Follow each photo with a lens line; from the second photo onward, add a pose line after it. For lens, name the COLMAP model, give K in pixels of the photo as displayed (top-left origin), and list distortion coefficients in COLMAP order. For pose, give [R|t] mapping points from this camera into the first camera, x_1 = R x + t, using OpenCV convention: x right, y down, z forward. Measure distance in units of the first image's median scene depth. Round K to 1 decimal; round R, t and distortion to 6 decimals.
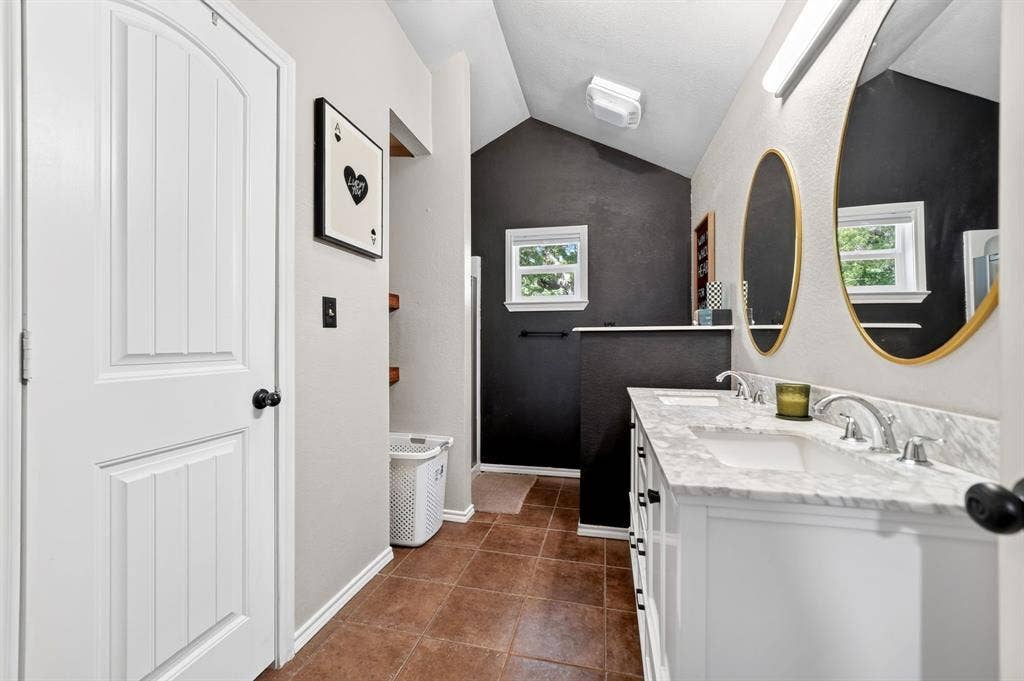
lens RADIAL K [[401.4, 0, 517.1], [0, 401.4, 343.5], [0, 0, 1]] dist [-0.007967, 0.001335]
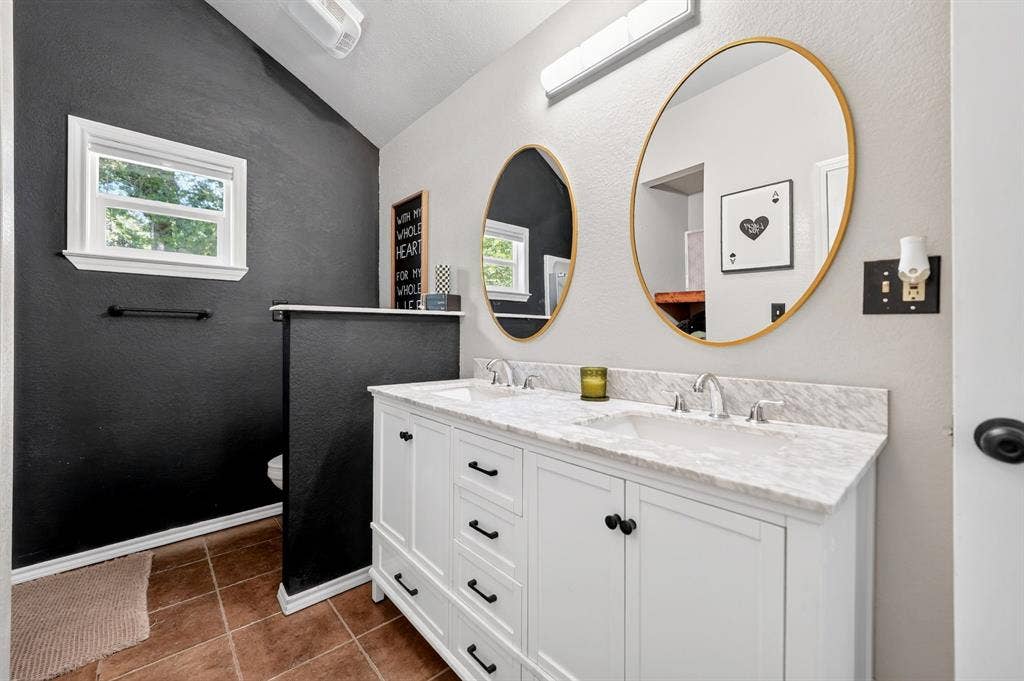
lens RADIAL K [[401.4, 0, 512.1], [0, 401.4, 330.7], [0, 0, 1]] dist [-0.007967, 0.001335]
pose [[0.570068, 0.006842, 0.821569, -0.177097], [-0.006217, 0.999973, -0.004013, 0.003964], [-0.821574, -0.002820, 0.570095, 0.301553]]
